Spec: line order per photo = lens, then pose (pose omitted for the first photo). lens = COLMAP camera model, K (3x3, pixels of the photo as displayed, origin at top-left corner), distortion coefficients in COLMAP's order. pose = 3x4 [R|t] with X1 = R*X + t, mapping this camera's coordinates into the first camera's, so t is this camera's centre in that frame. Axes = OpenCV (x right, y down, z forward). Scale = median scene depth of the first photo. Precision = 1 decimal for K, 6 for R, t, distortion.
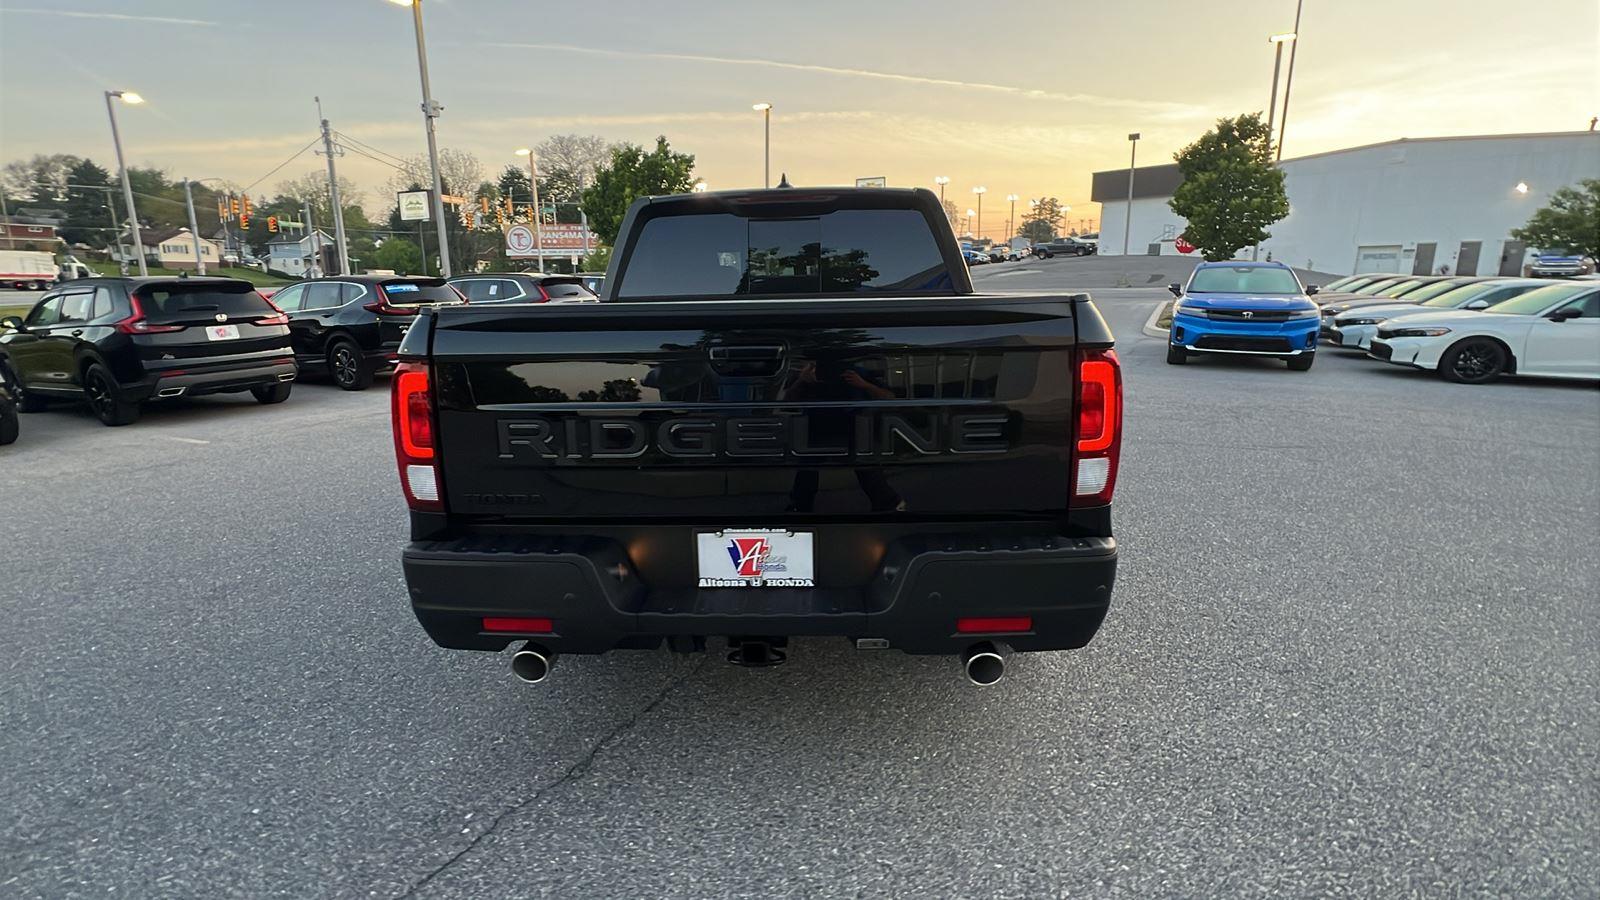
lens RADIAL K [[735.6, 0, 793.3], [0, 735.6, 440.2], [0, 0, 1]] dist [-0.004381, 0.001279]
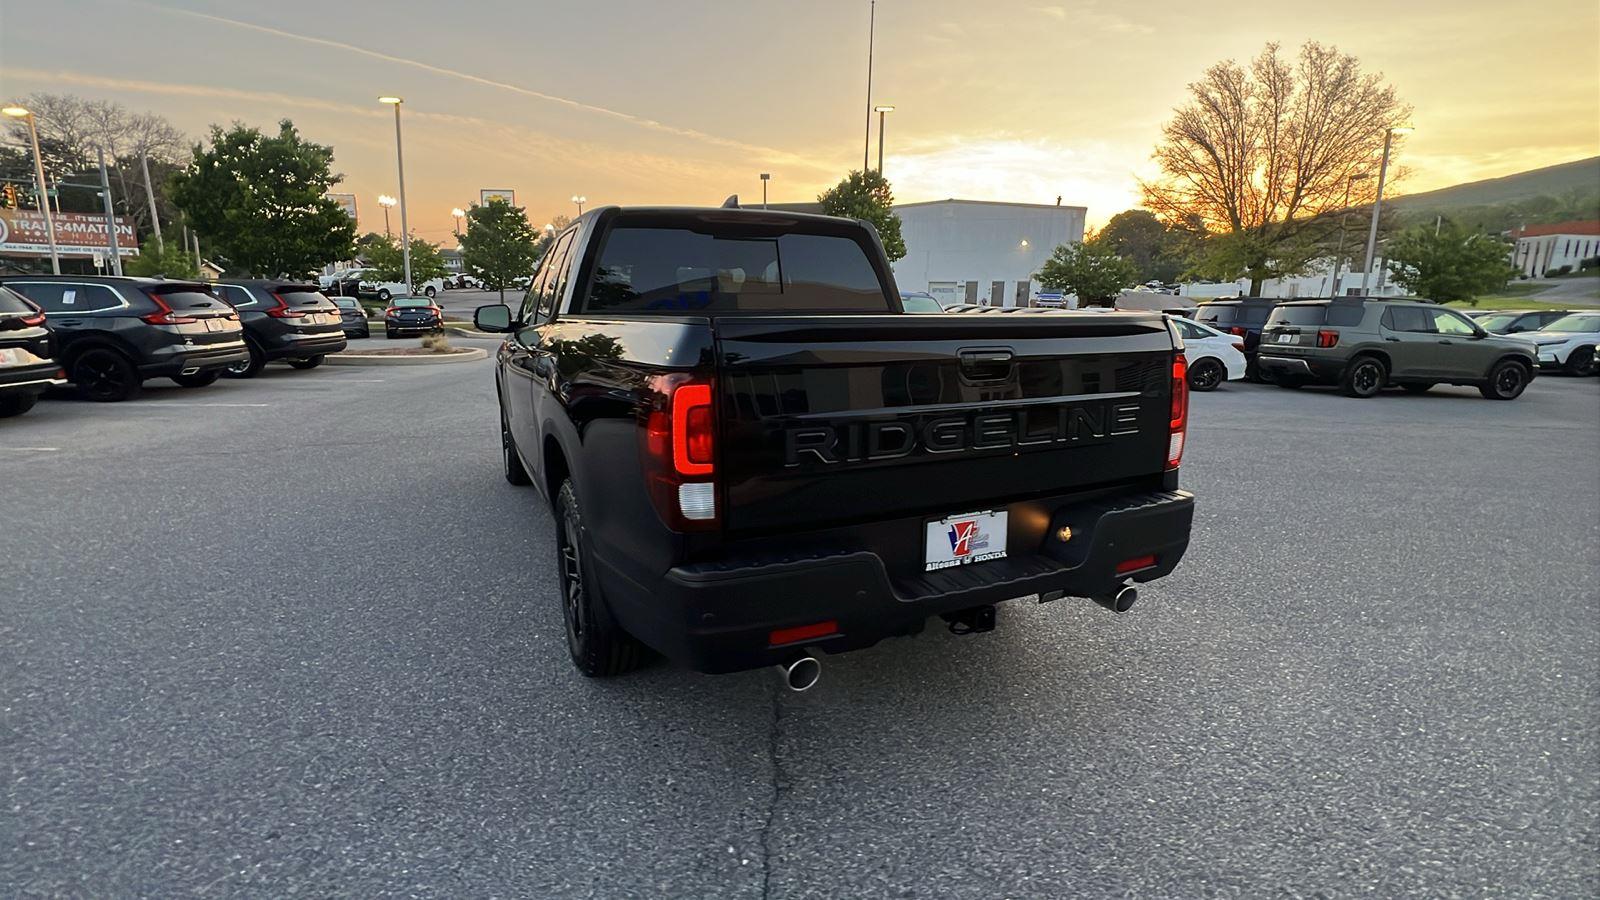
lens RADIAL K [[735.6, 0, 786.3], [0, 735.6, 447.2], [0, 0, 1]] dist [-0.004381, 0.001279]
pose [[0.884148, -0.066411, 0.462463, -0.121120], [0.074657, 0.997209, 0.000472, -0.000493], [-0.461204, 0.034109, 0.886638, 0.016359]]
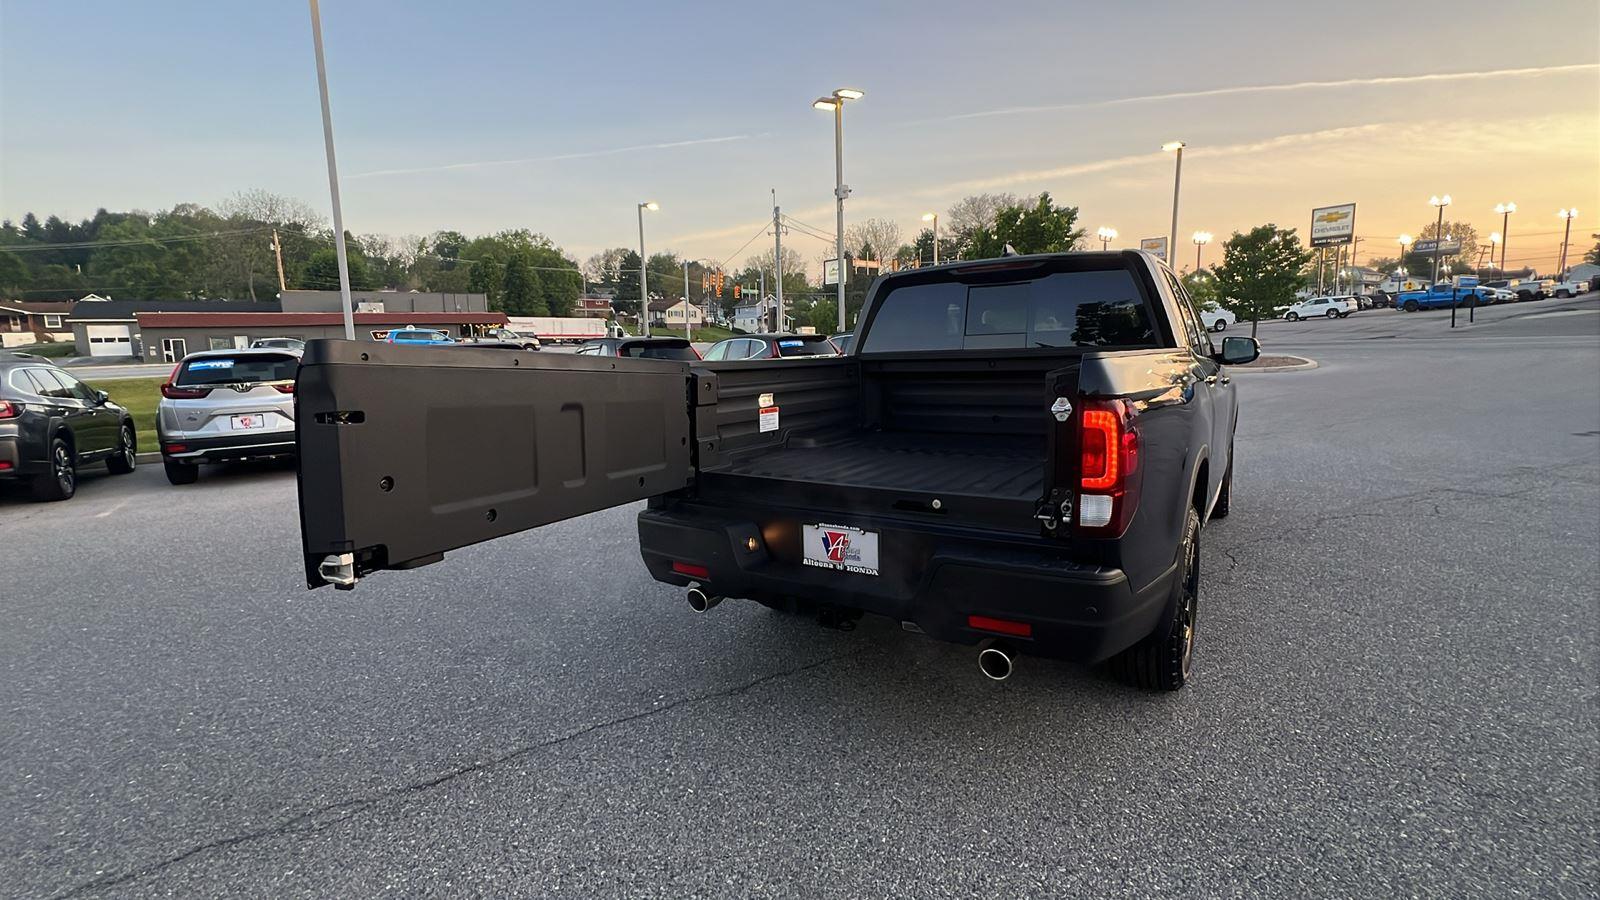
lens RADIAL K [[735.6, 0, 794.9], [0, 735.6, 443.1], [0, 0, 1]] dist [-0.004381, 0.001279]
pose [[0.861272, 0.060015, -0.504587, 0.080125], [-0.092281, 0.994962, -0.039175, 0.004462], [0.499694, 0.080304, 0.862472, -0.031250]]
